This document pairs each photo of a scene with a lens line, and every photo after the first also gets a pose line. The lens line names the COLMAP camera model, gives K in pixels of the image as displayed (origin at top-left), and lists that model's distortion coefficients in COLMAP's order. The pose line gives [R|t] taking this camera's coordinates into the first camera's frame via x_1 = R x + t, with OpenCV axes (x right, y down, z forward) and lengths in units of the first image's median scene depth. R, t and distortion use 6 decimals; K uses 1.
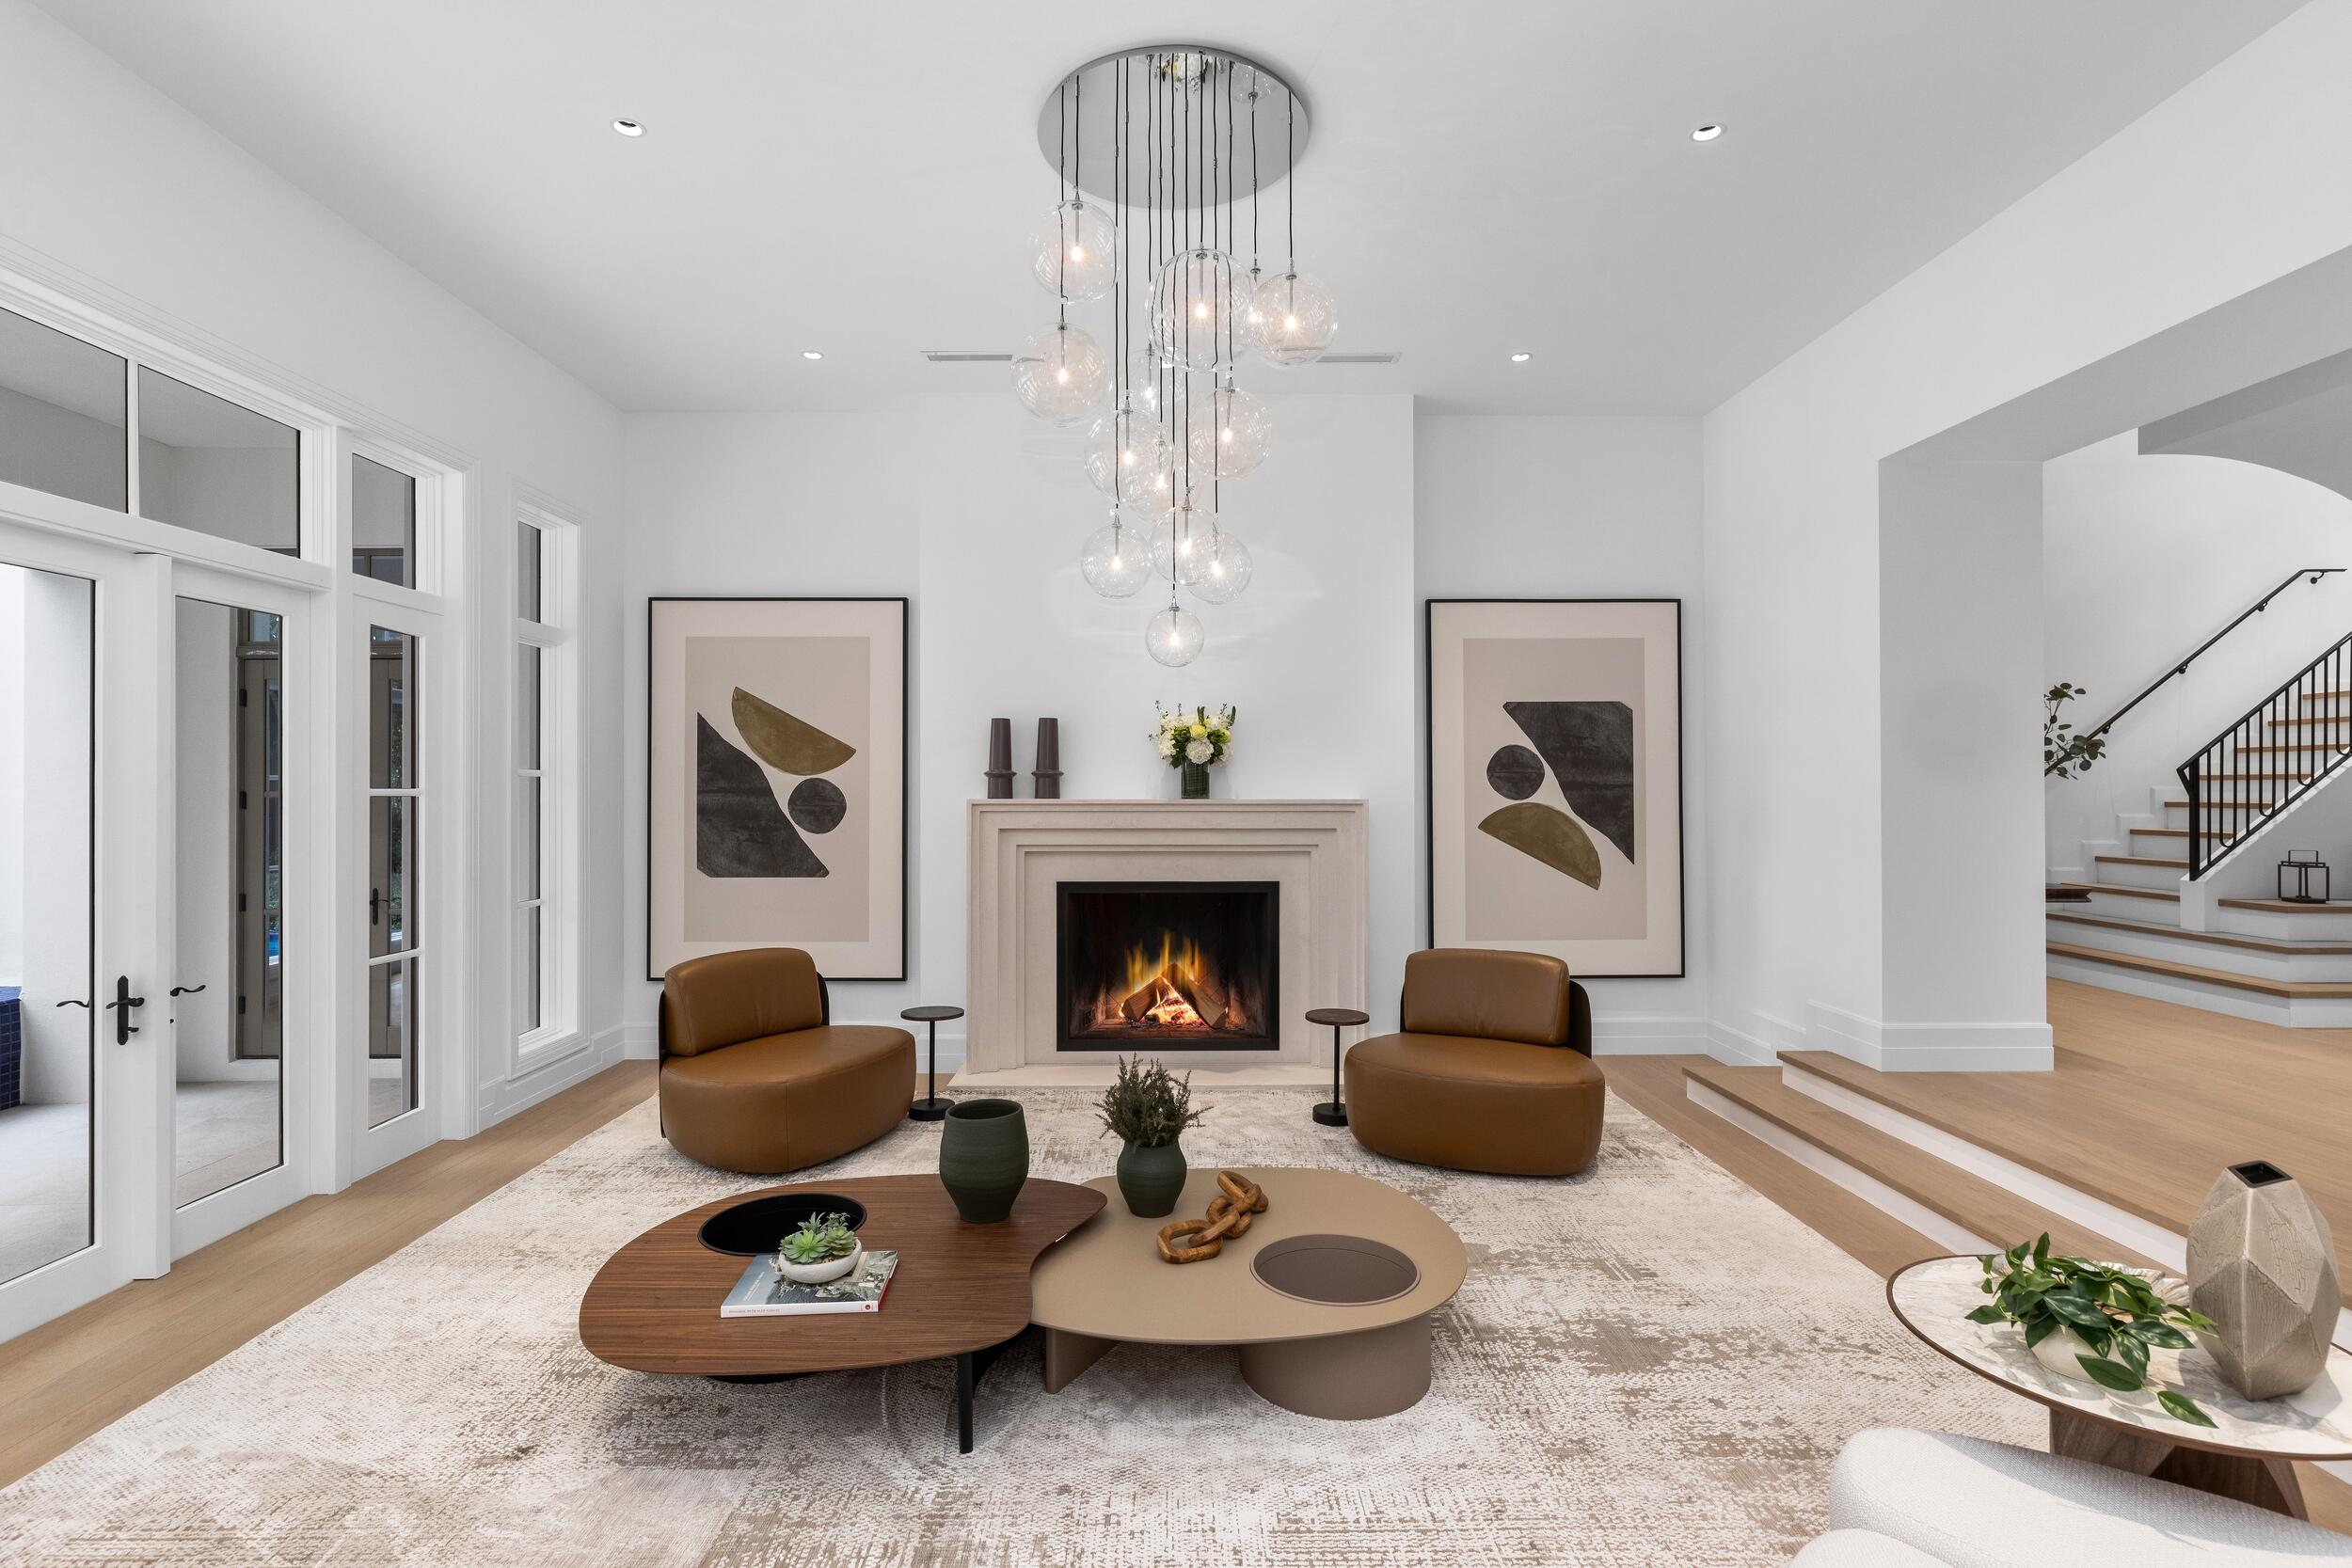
lens RADIAL K [[1119.6, 0, 1184.3], [0, 1119.6, 775.5], [0, 0, 1]] dist [-0.001877, -0.000251]
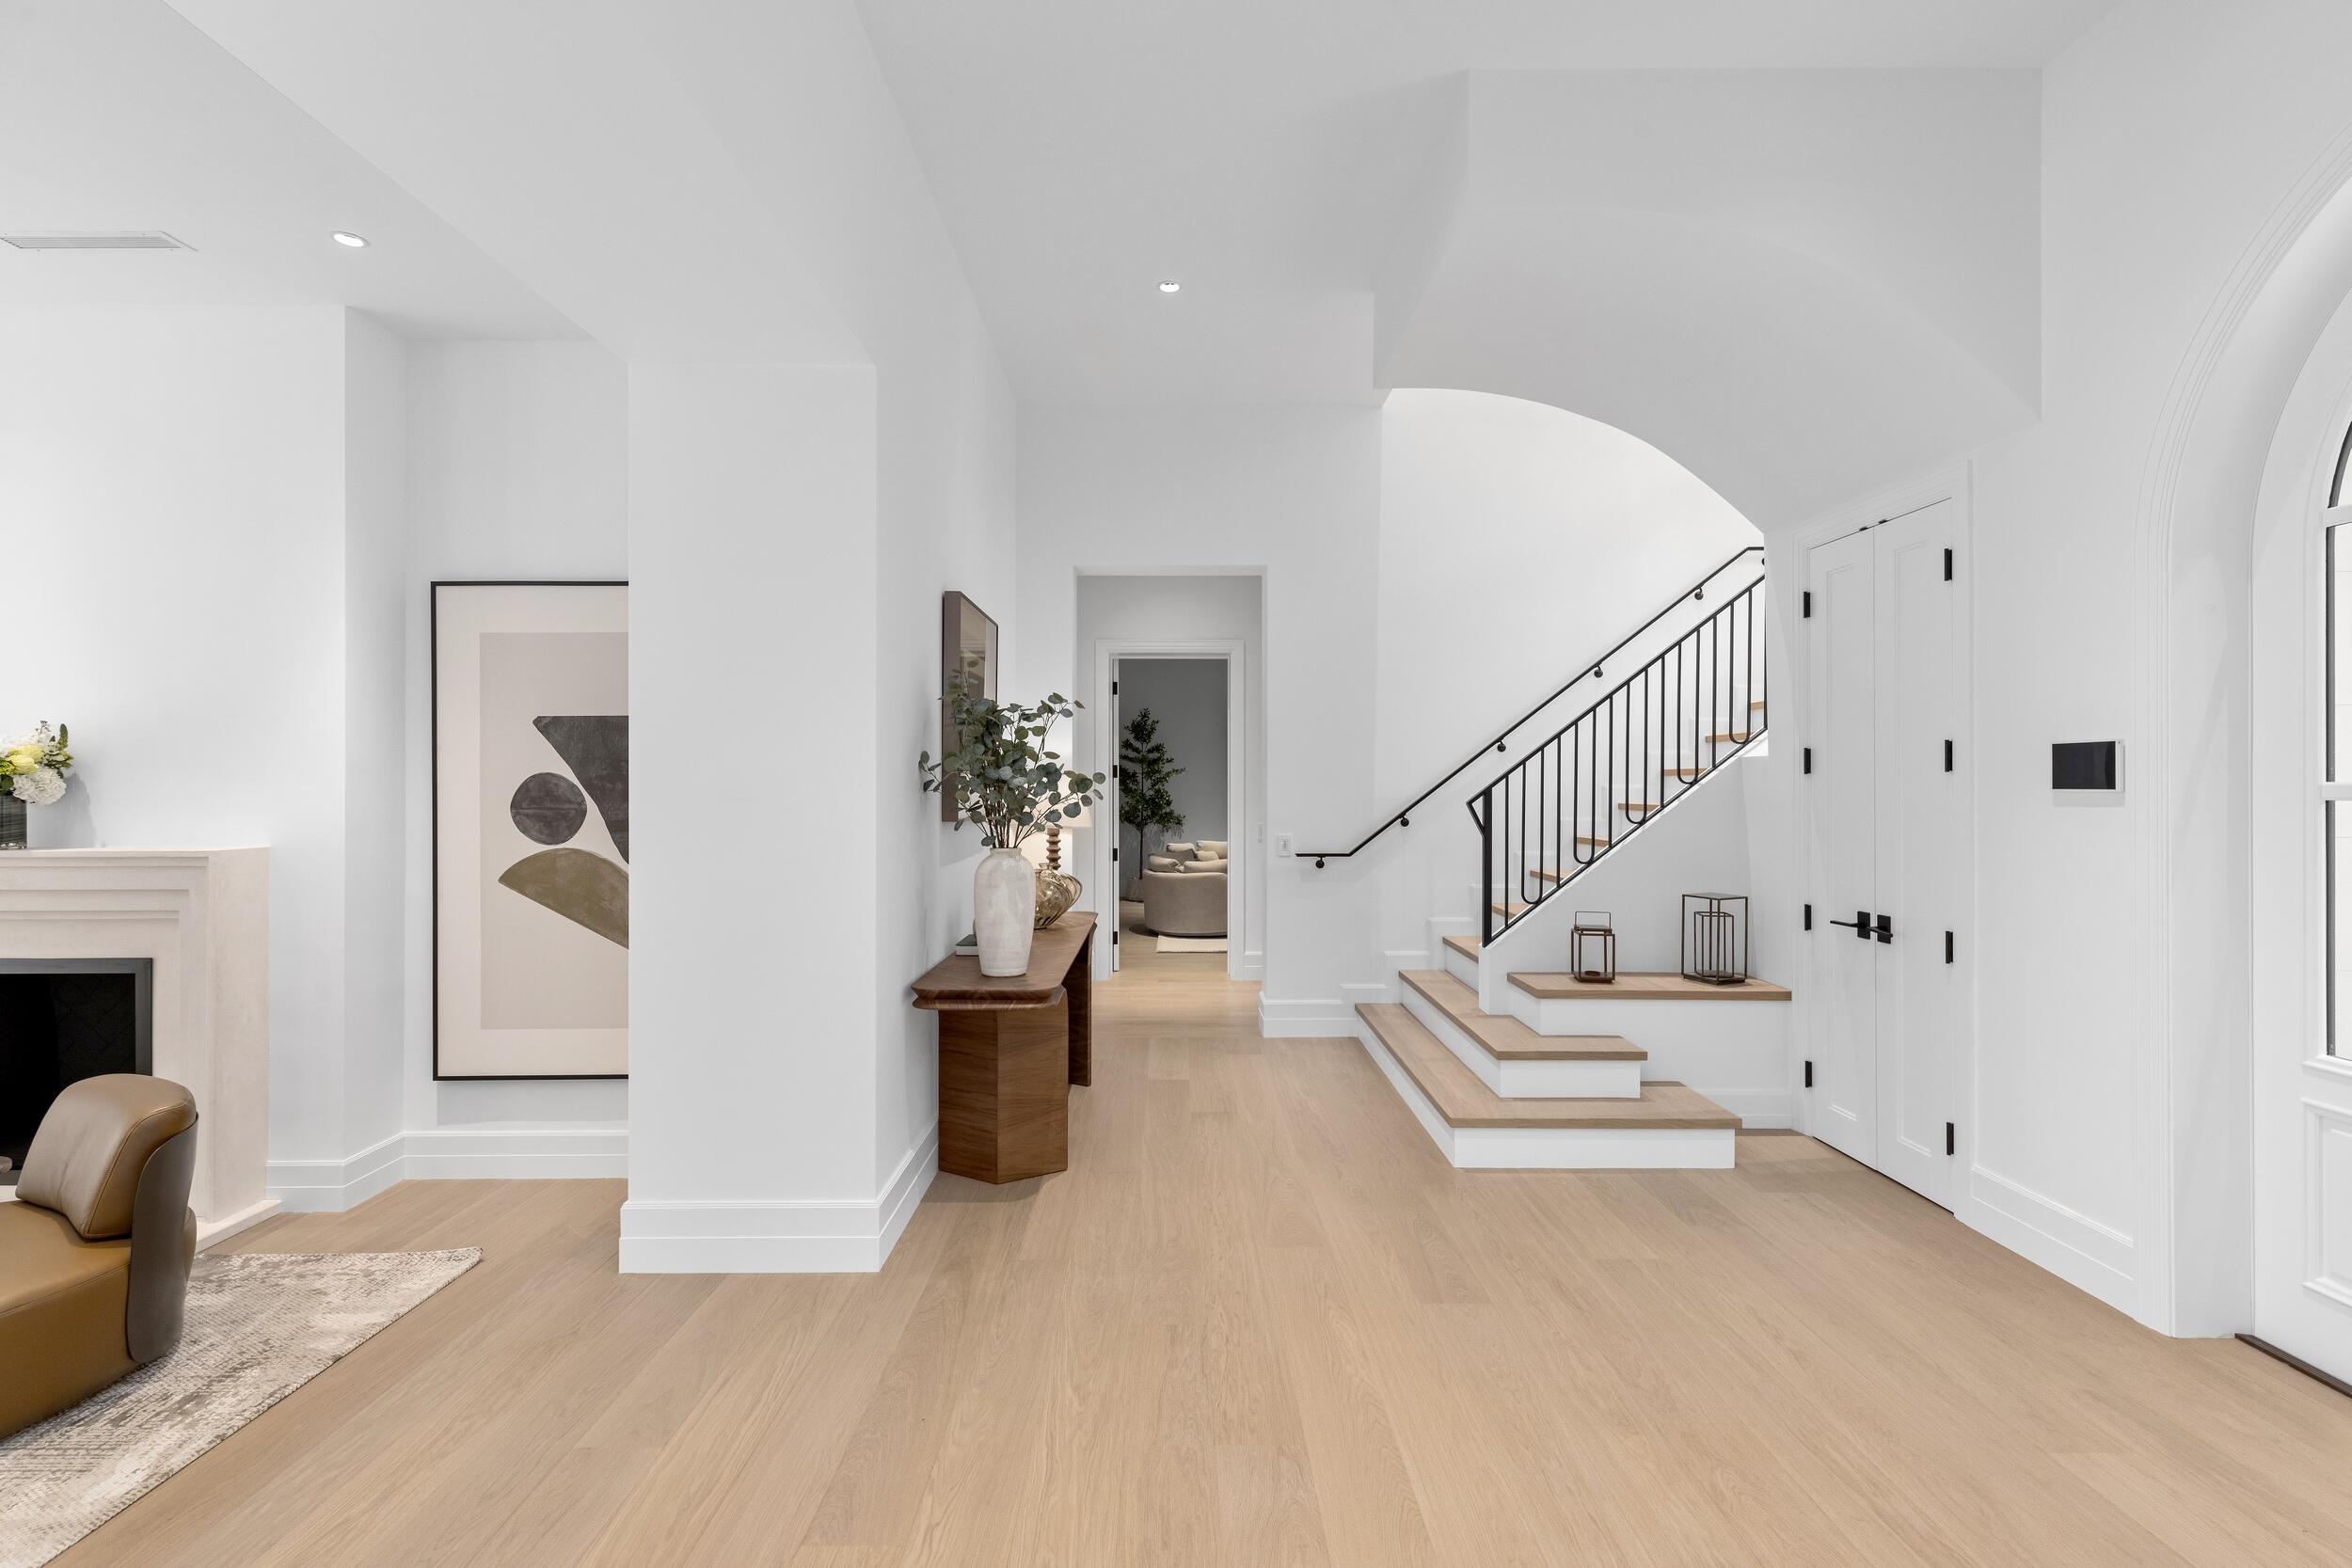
lens RADIAL K [[1092.4, 0, 1214.4], [0, 1092.4, 764.0], [0, 0, 1]] dist [0.006163, 0.000731]
pose [[0.999925, 0.000447, -0.012220, 0.811310], [-0.000377, 0.999984, 0.005721, -0.040203], [0.012223, -0.005716, 0.999909, 0.277157]]
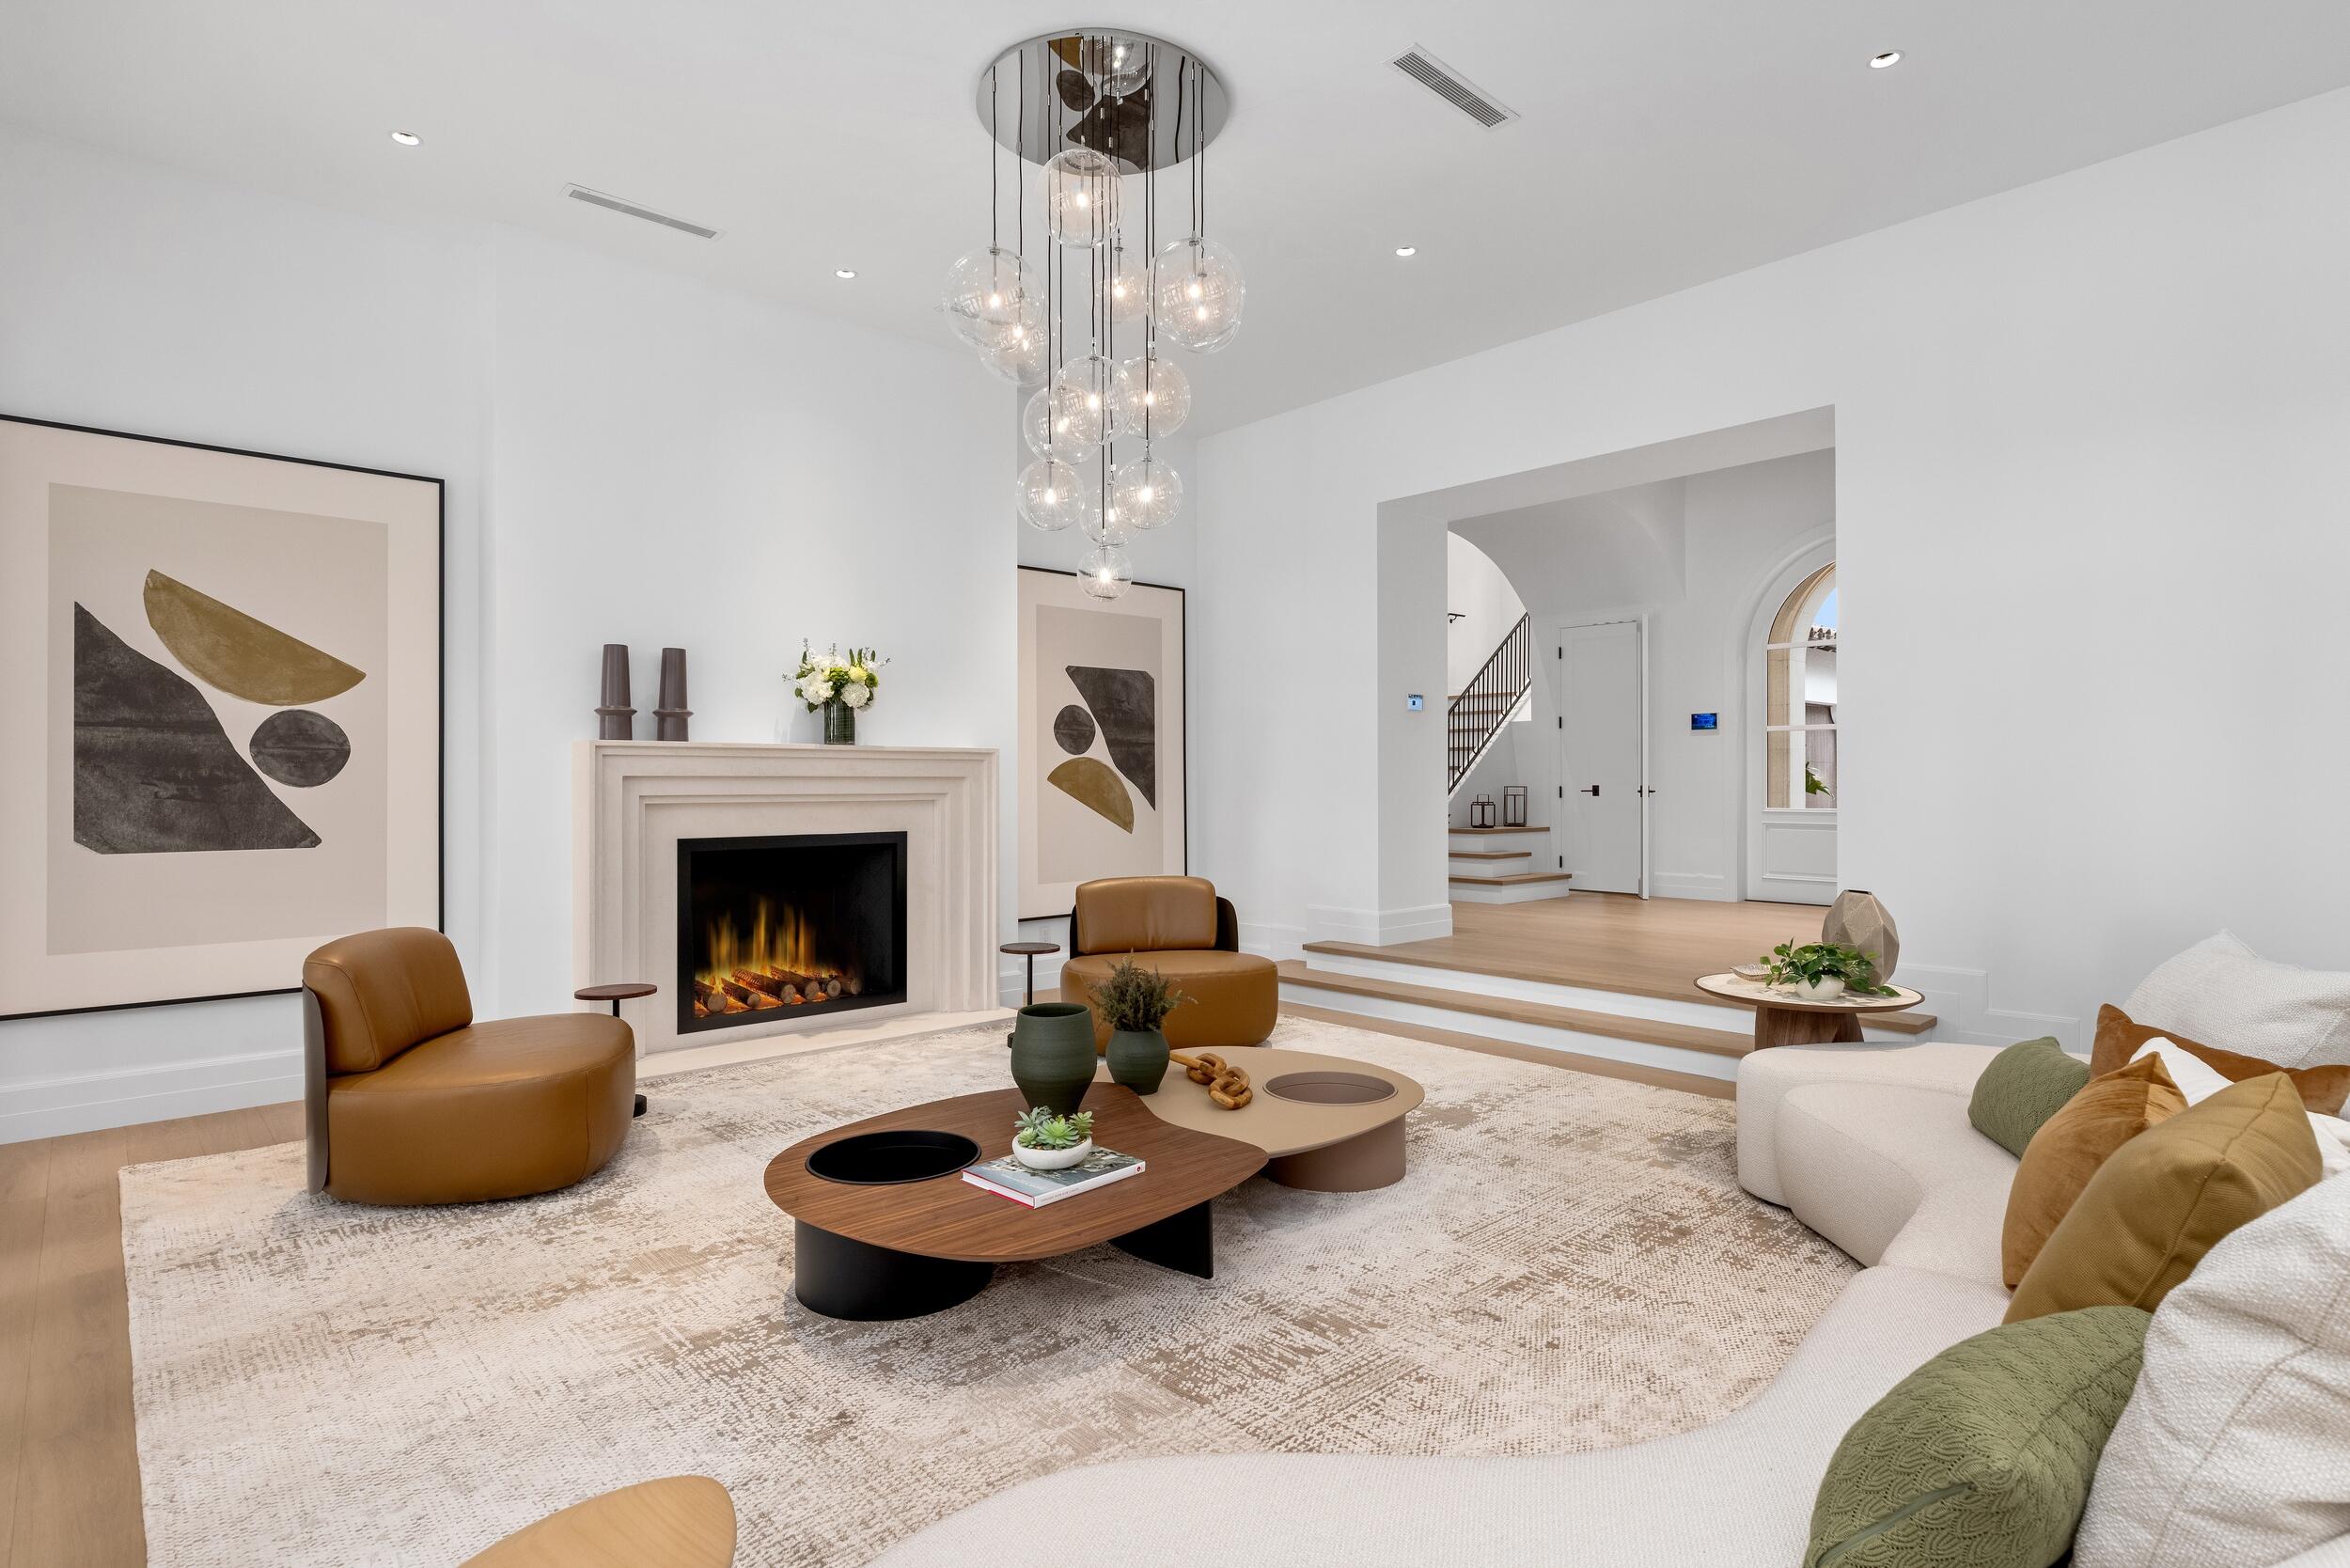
lens RADIAL K [[1191.7, 0, 1175.0], [0, 1191.7, 784.0], [0, 0, 1]] dist [0.002118, 0.000293]
pose [[0.746759, -0.002224, 0.665091, -0.442771], [-0.005413, 0.999941, 0.009421, 0.041925], [-0.665073, -0.010636, 0.746703, 0.057070]]
